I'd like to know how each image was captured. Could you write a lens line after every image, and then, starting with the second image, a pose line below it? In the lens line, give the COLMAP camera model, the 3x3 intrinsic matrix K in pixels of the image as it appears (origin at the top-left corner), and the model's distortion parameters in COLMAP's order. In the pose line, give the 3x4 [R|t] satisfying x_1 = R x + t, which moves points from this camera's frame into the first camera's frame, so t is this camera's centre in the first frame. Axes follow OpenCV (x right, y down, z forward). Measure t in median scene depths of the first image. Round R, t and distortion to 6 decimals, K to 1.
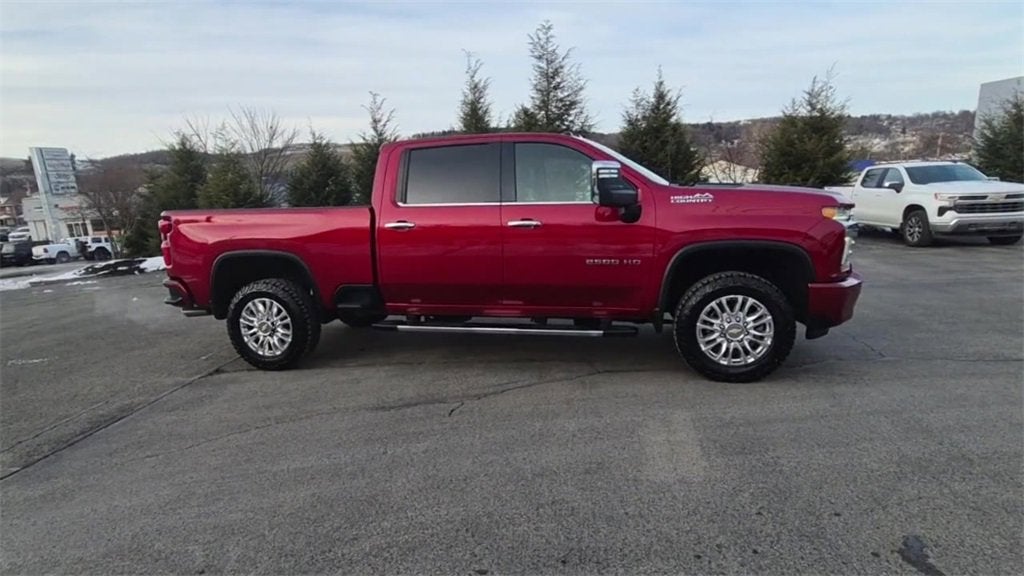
lens RADIAL K [[550.9, 0, 510.3], [0, 550.9, 304.3], [0, 0, 1]] dist [0.001019, -0.000957]
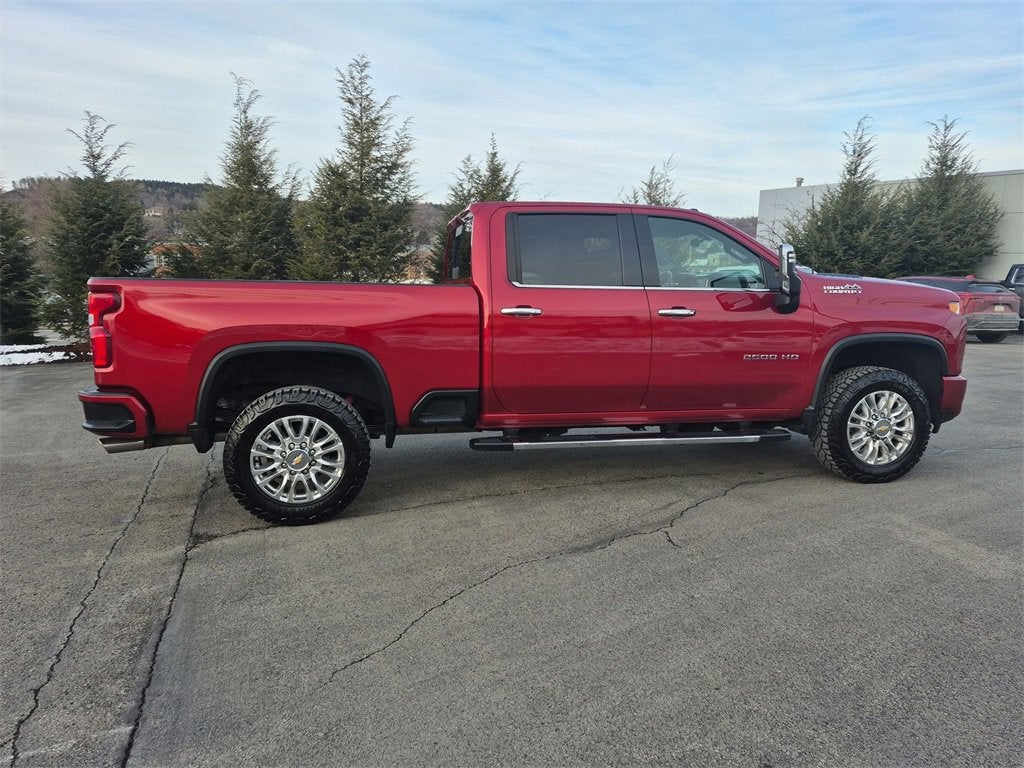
lens RADIAL K [[705.4, 0, 512.0], [0, 705.4, 384.0], [0, 0, 1]] dist [0.079954, -0.088917]
pose [[0.905163, -0.017139, 0.424718, -0.561258], [0.042074, 0.997892, -0.049400, 0.004742], [-0.422976, 0.062585, 0.903977, 0.112244]]
